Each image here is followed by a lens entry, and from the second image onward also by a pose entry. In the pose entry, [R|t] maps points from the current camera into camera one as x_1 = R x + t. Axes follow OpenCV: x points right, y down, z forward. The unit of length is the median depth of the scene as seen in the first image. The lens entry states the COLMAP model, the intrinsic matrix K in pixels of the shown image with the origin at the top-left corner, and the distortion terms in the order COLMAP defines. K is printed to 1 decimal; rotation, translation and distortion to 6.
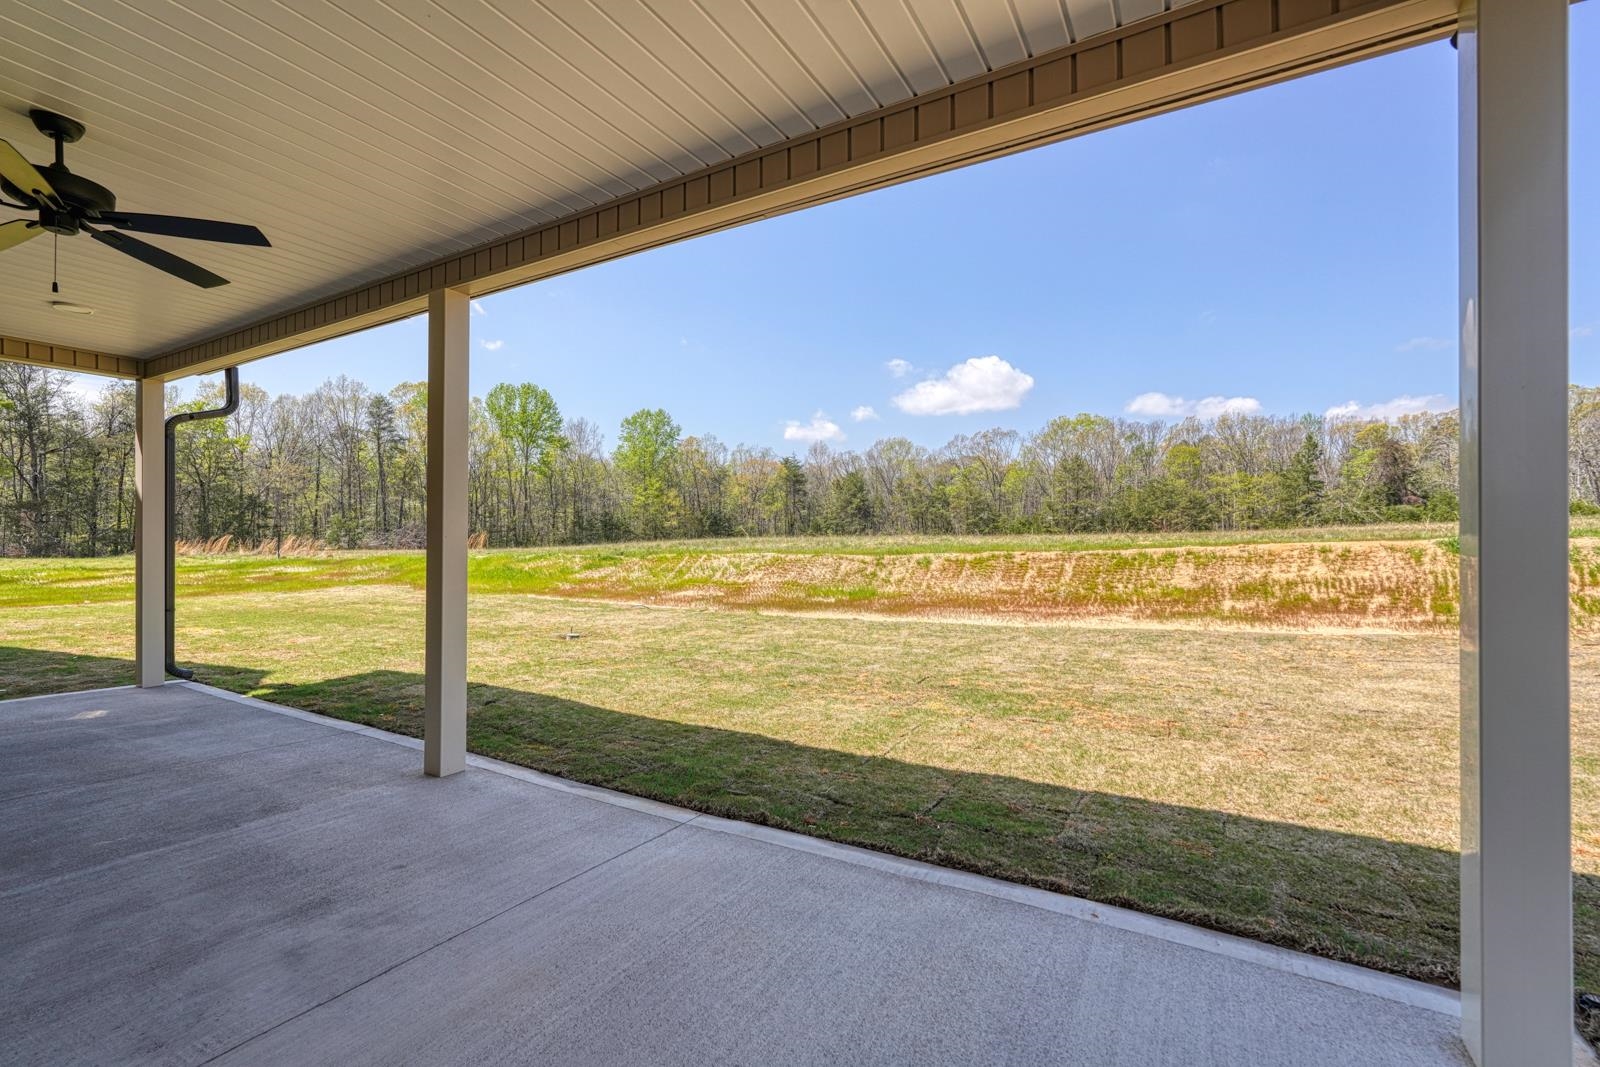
lens RADIAL K [[702.9, 0, 800.0], [0, 702.9, 533.5], [0, 0, 1]] dist [-0.013533, 0.006611]
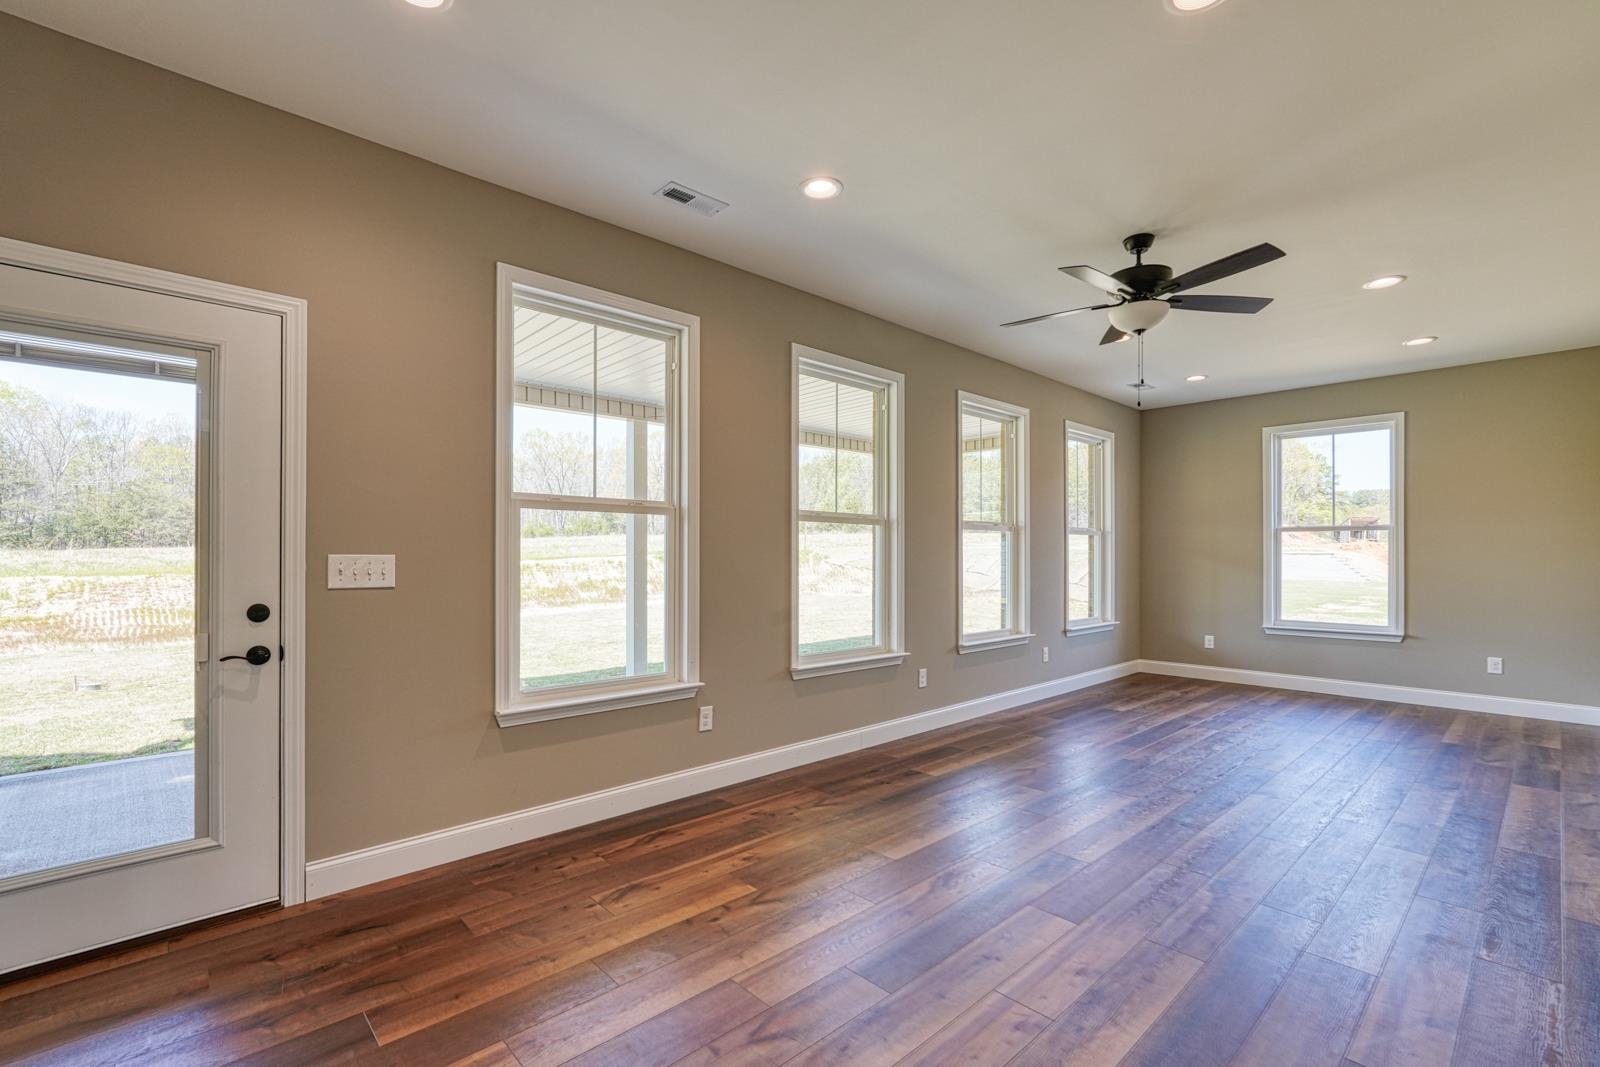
lens RADIAL K [[711.1, 0, 799.1], [0, 711.1, 552.9], [0, 0, 1]] dist [-0.012449, 0.007781]
pose [[0.279811, -0.001473, 0.960054, -0.778821], [-0.006427, 0.999974, 0.003408, -0.007104], [-0.960034, -0.007124, 0.279794, 0.039315]]
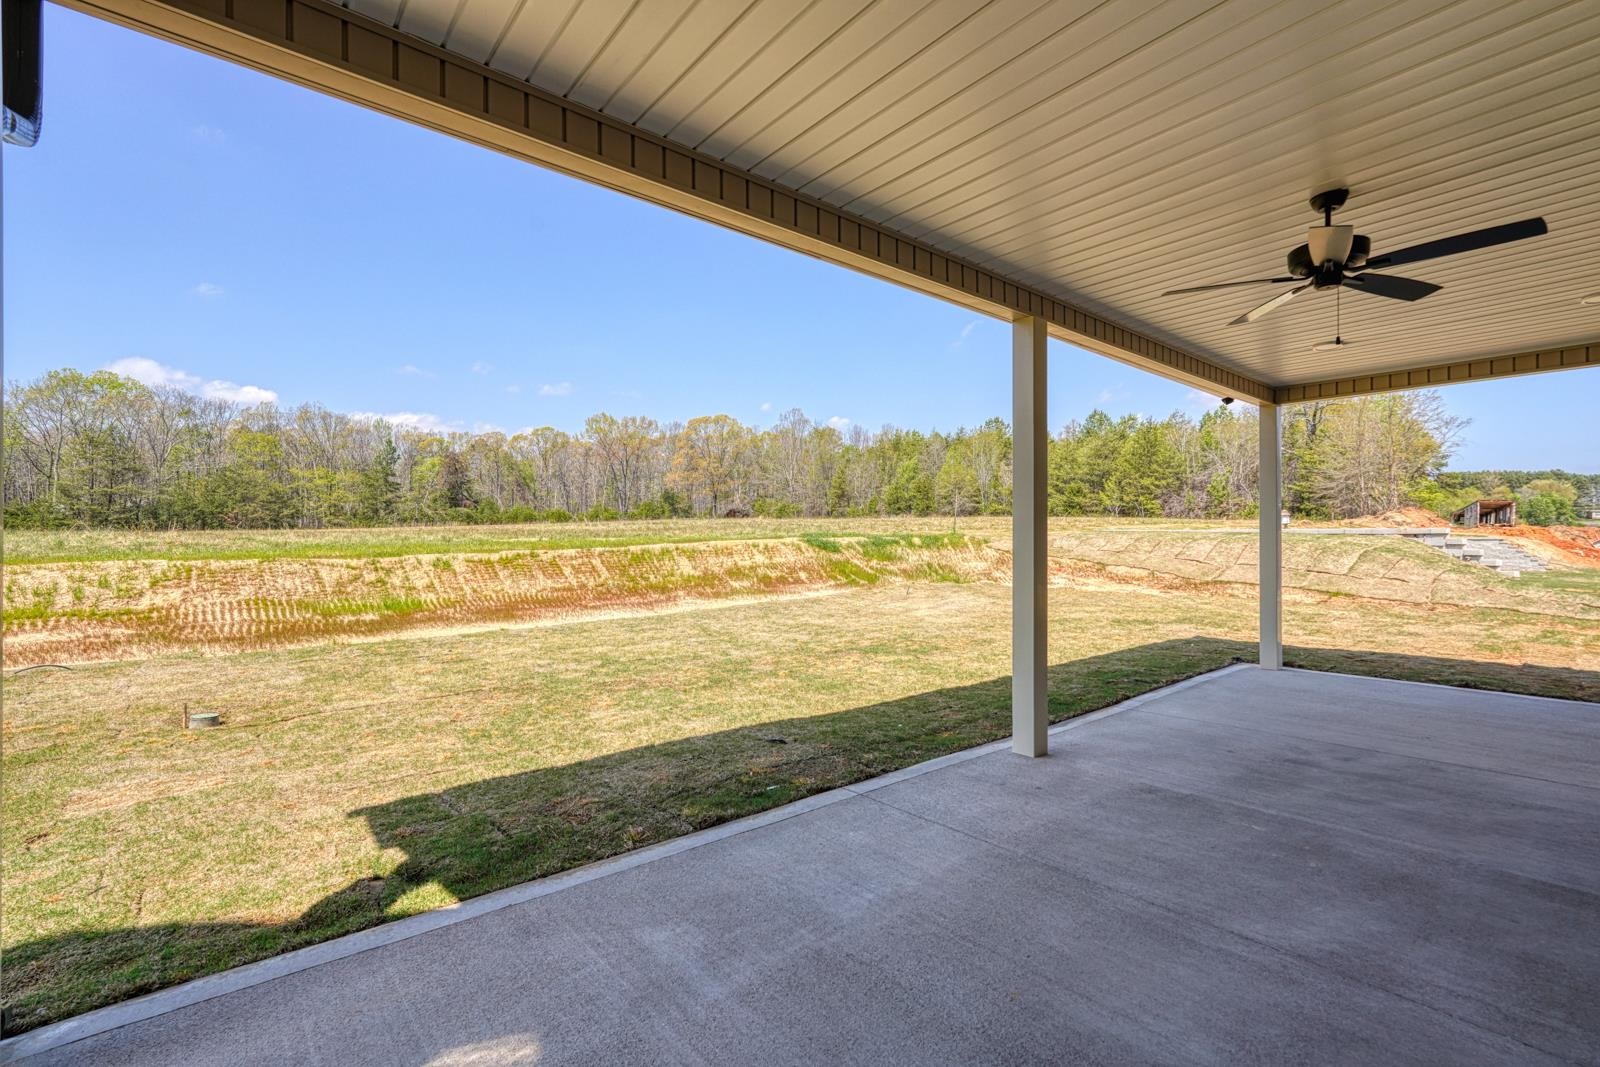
lens RADIAL K [[702.9, 0, 800.0], [0, 702.9, 533.5], [0, 0, 1]] dist [-0.013533, 0.006611]
pose [[0.343330, 0.004702, 0.939203, -0.616796], [-0.009102, 0.999957, -0.001678, -0.000492], [-0.939171, -0.007972, 0.343358, 0.355125]]
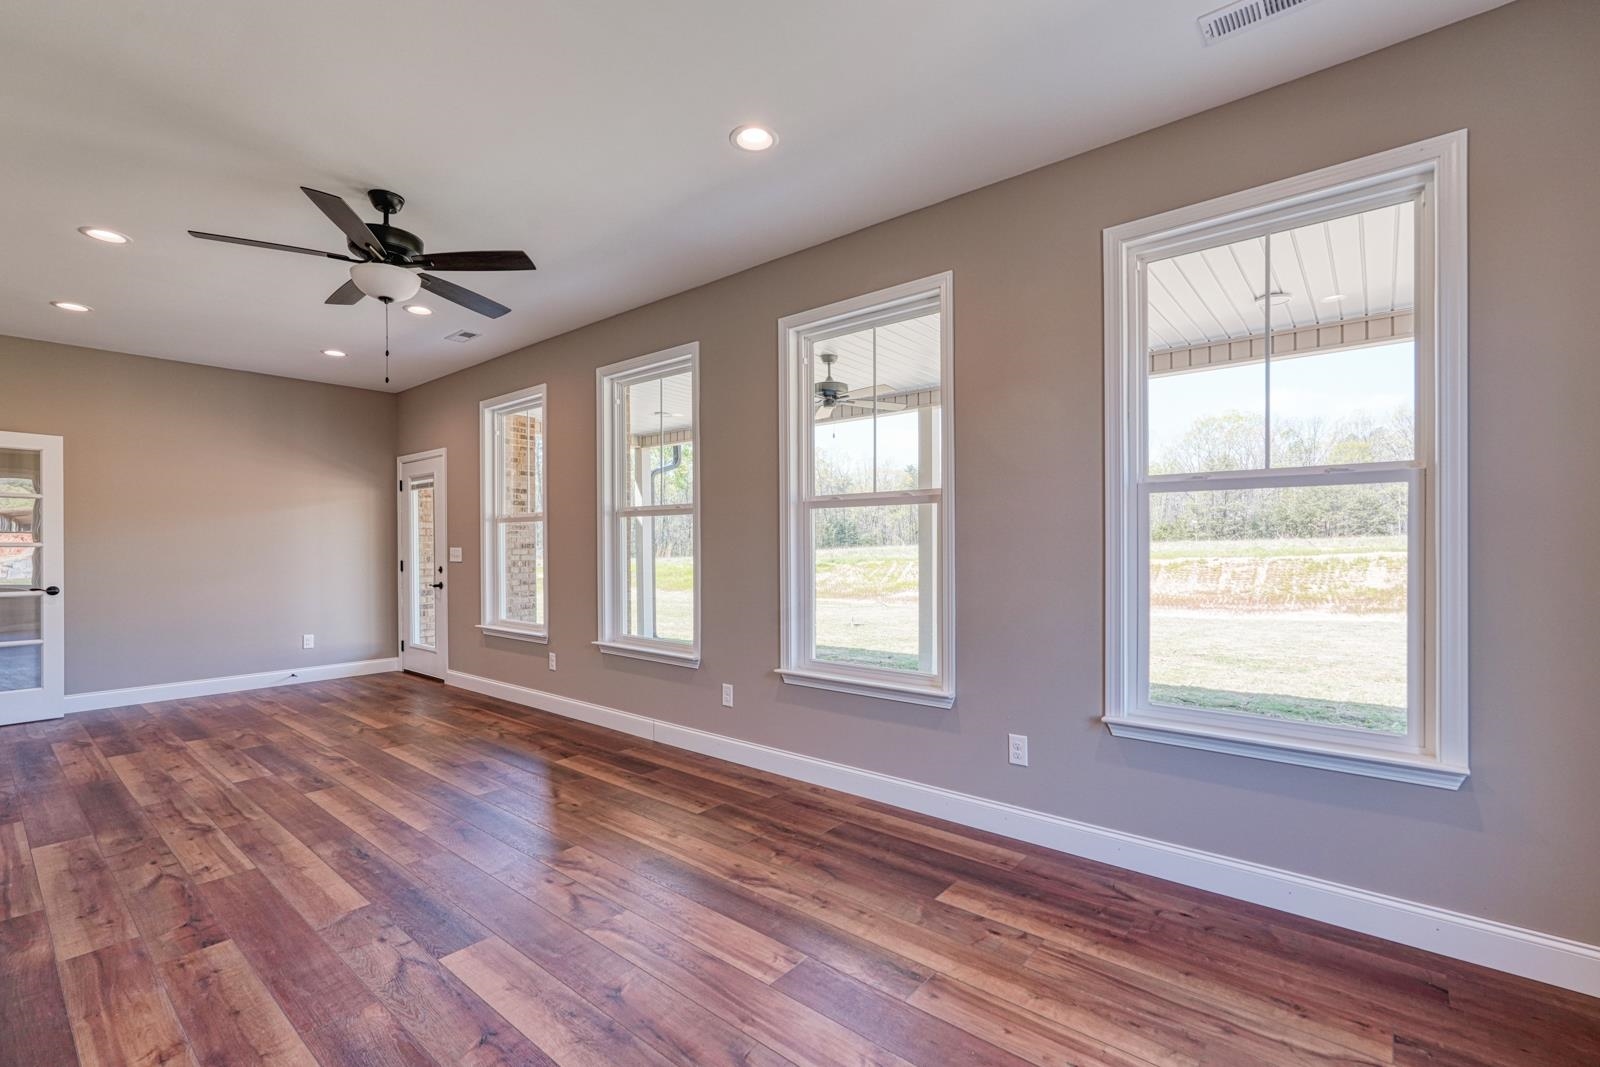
lens RADIAL K [[711.1, 0, 799.1], [0, 711.1, 552.9], [0, 0, 1]] dist [-0.012449, 0.007781]
pose [[0.987456, -0.006505, -0.157759, -0.199795], [0.009096, 0.999835, 0.015705, -0.006894], [0.157631, -0.016943, 0.987353, -0.287243]]
